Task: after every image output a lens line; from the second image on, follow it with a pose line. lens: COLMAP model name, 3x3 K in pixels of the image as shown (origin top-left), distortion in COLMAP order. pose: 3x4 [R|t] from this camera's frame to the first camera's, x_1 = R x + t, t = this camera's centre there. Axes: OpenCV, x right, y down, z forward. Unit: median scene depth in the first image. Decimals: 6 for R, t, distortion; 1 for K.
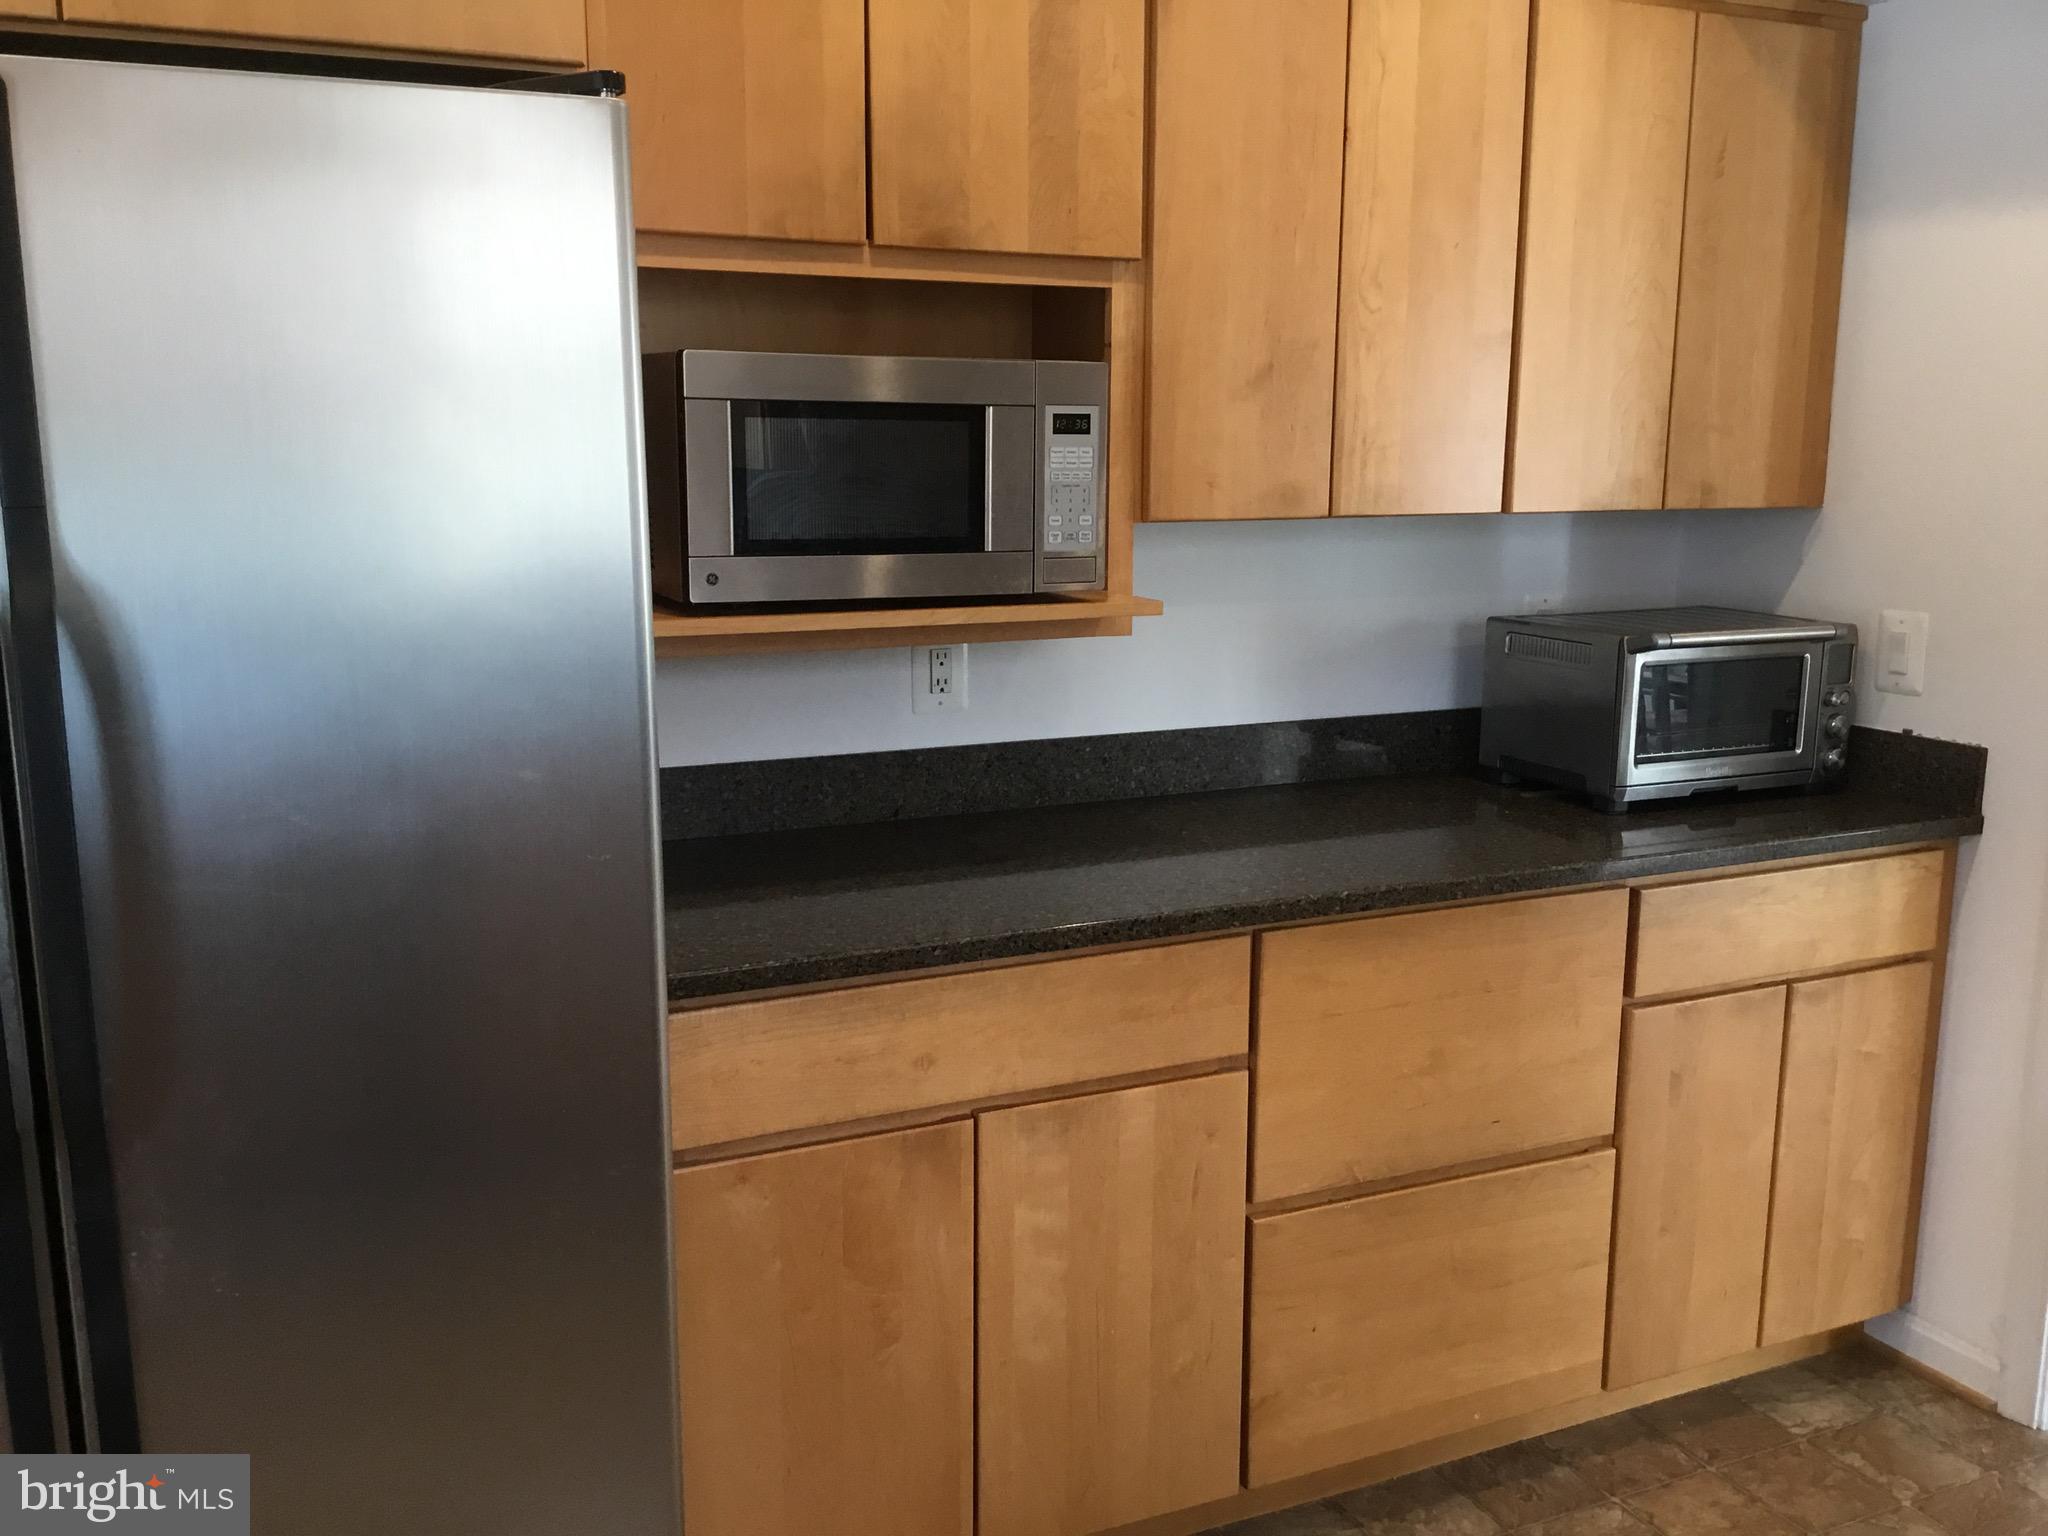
lens RADIAL K [[1859.2, 0, 1109.2], [0, 1859.2, 766.4], [0, 0, 1]] dist [0.096482, -0.141749]
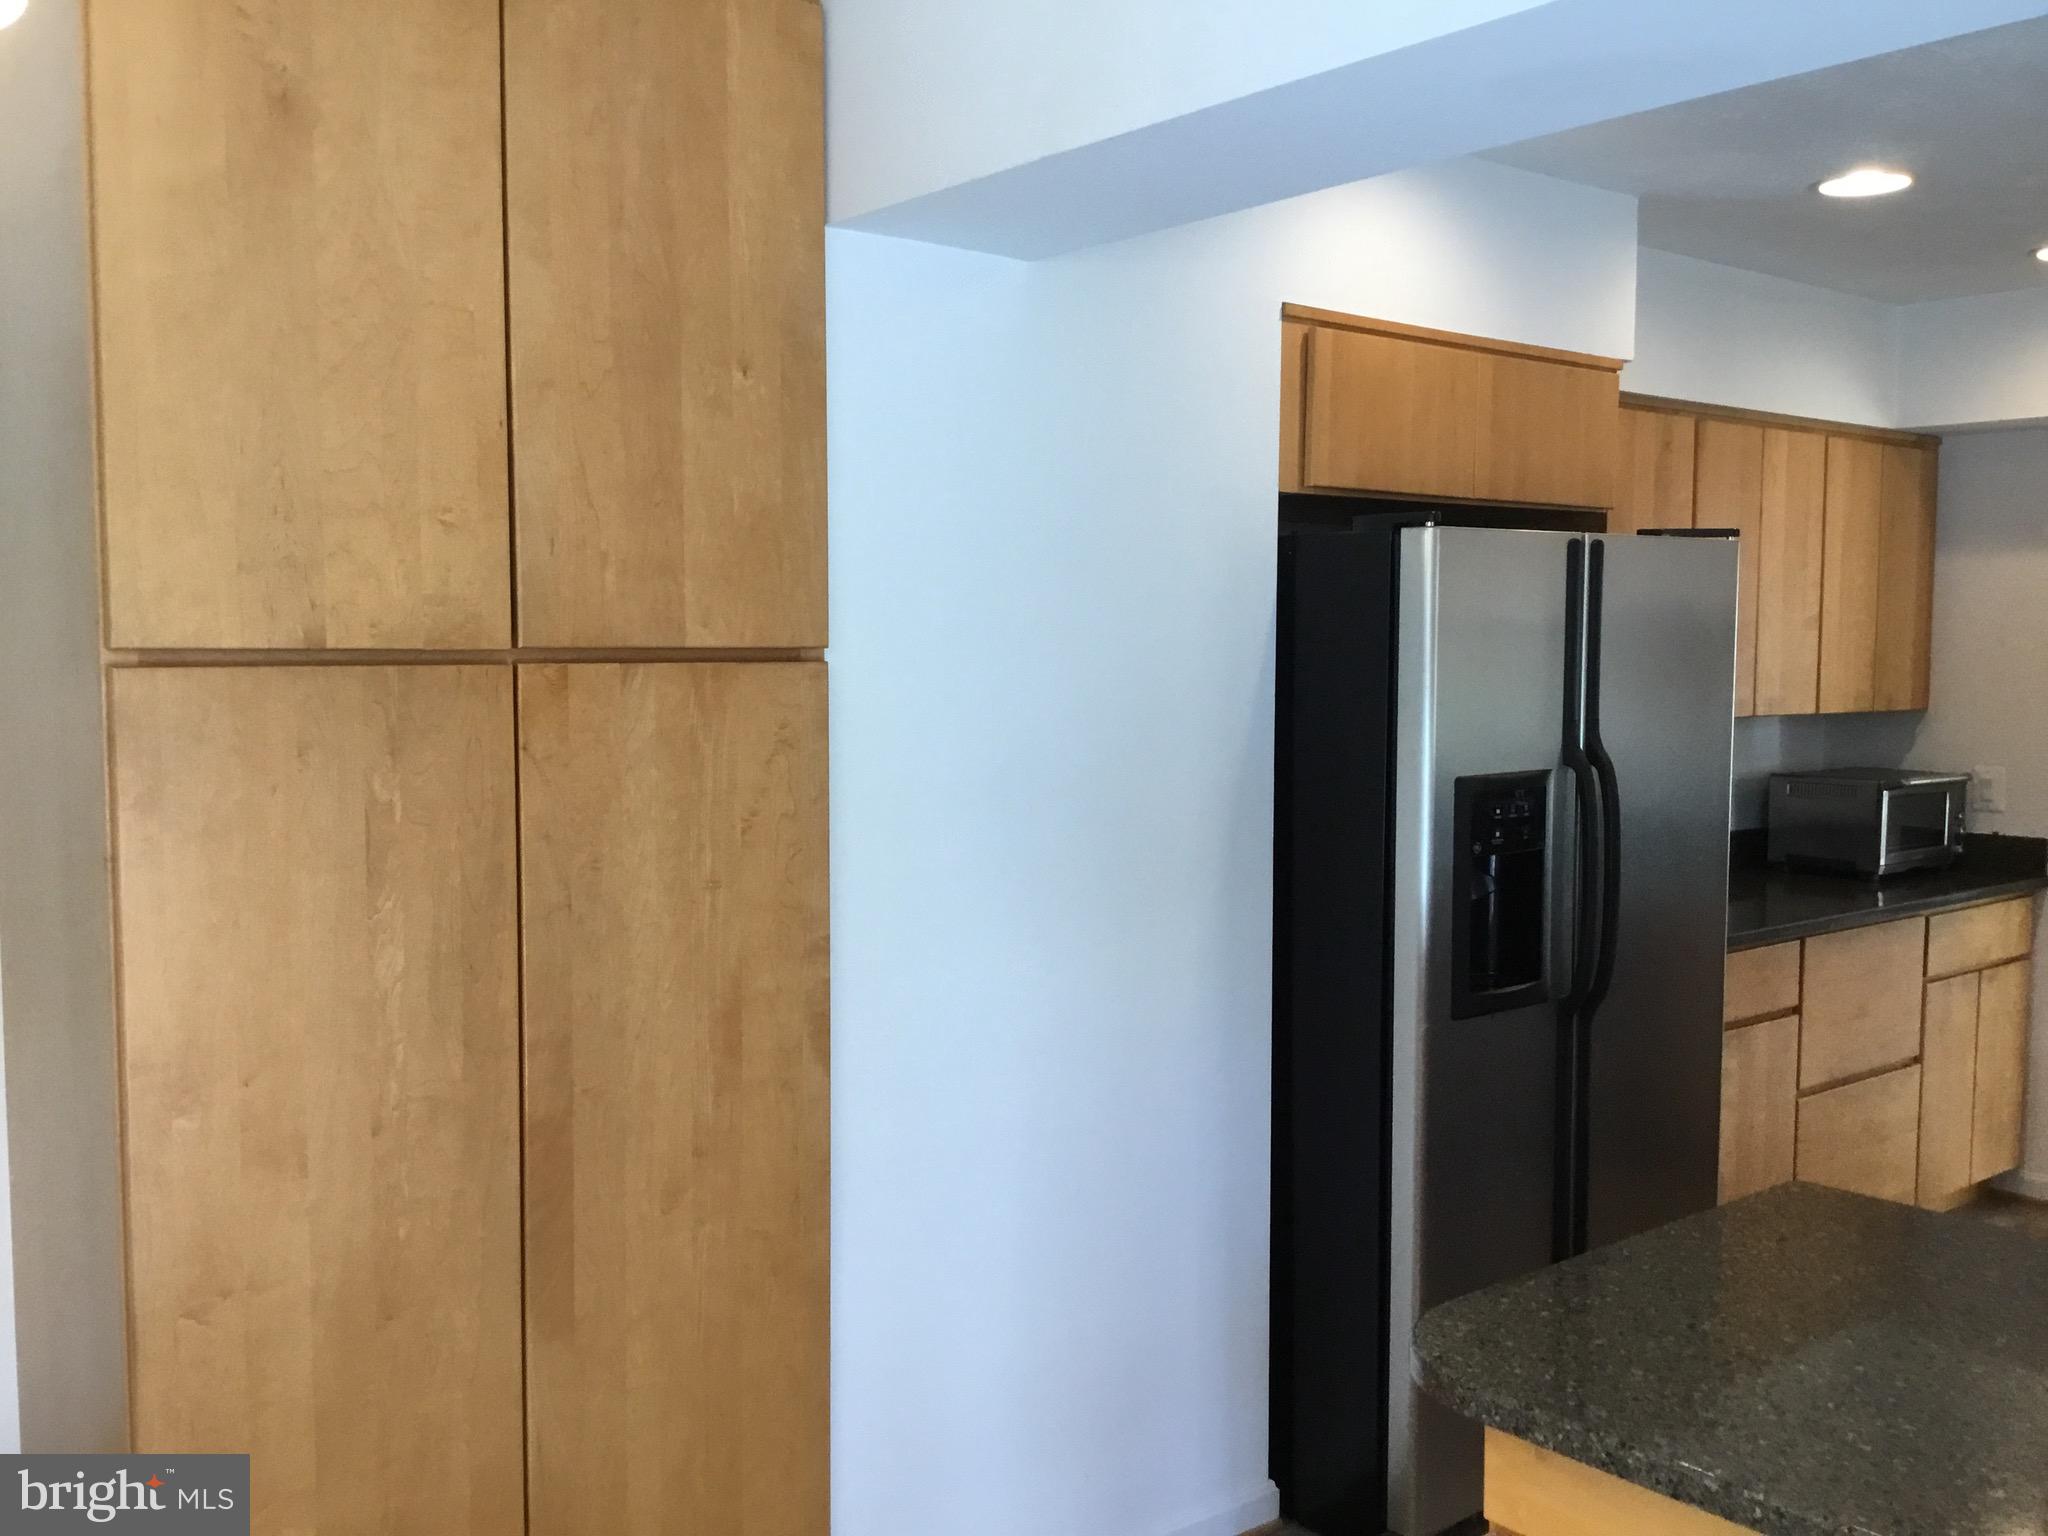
lens RADIAL K [[1859.2, 0, 1031.8], [0, 1859.2, 780.8], [0, 0, 1]] dist [0.096482, -0.141749]
pose [[0.972095, -0.023822, 0.233376, -0.970556], [0.048549, 0.993722, -0.100793, 0.075185], [-0.229510, 0.109310, 0.967149, -0.579933]]
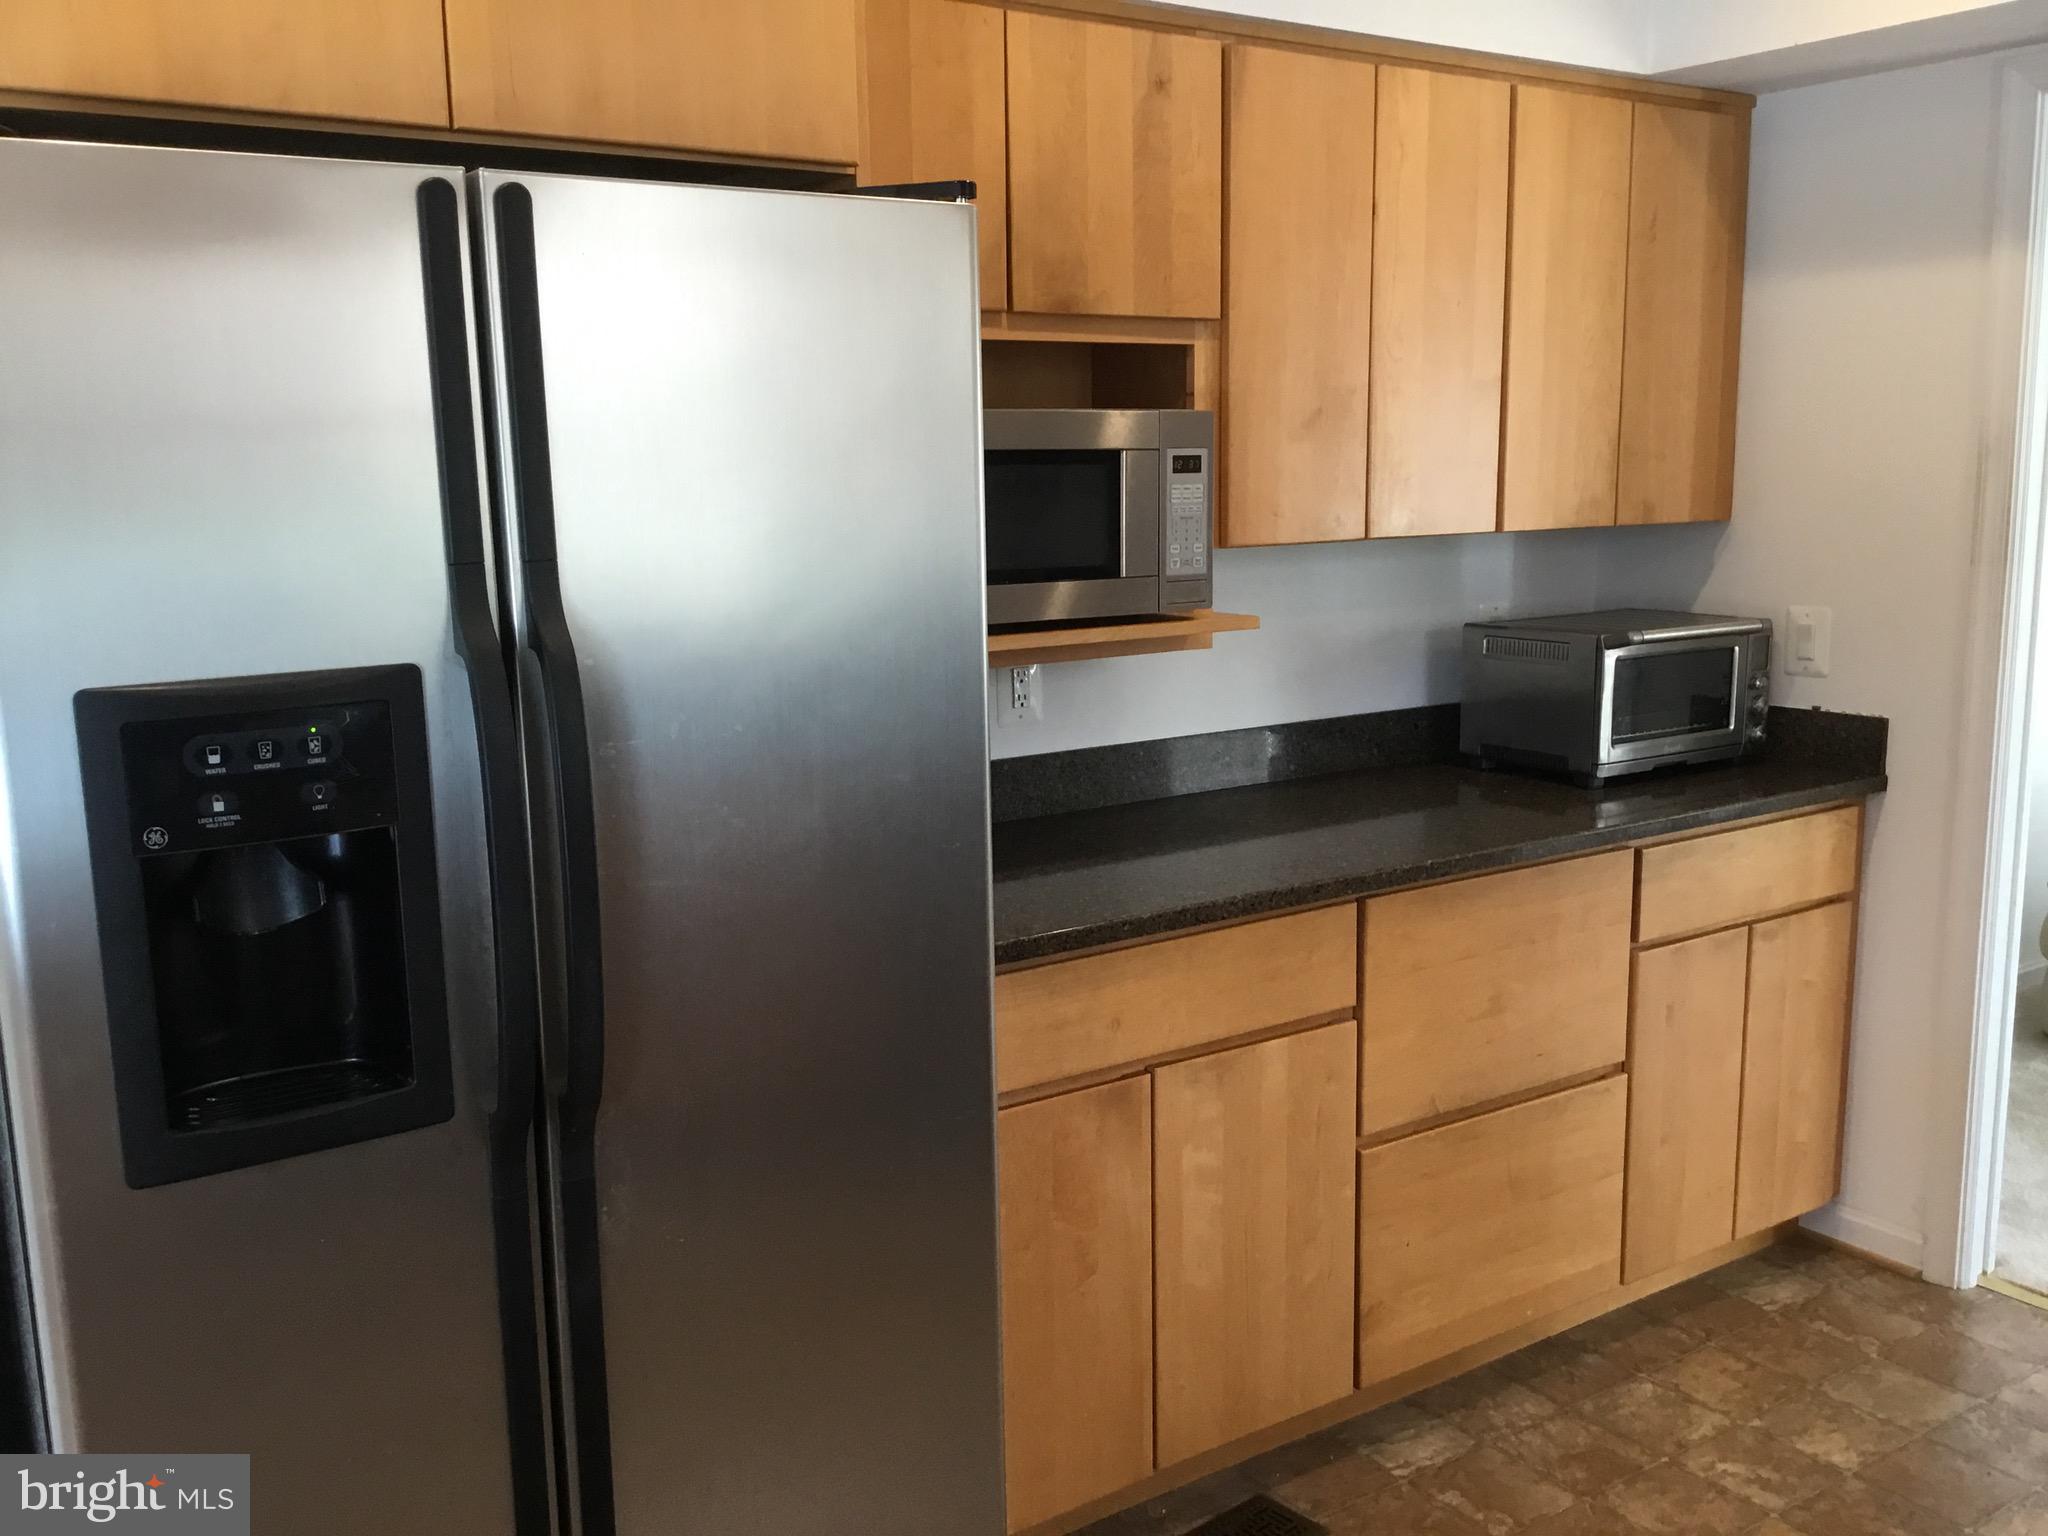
lens RADIAL K [[1859.2, 0, 1079.5], [0, 1859.2, 769.1], [0, 0, 1]] dist [0.096482, -0.141749]
pose [[0.987626, -0.046545, 0.149762, -0.230967], [0.048789, 0.998745, -0.011345, 0.011584], [-0.149046, 0.018511, 0.988657, -0.103841]]
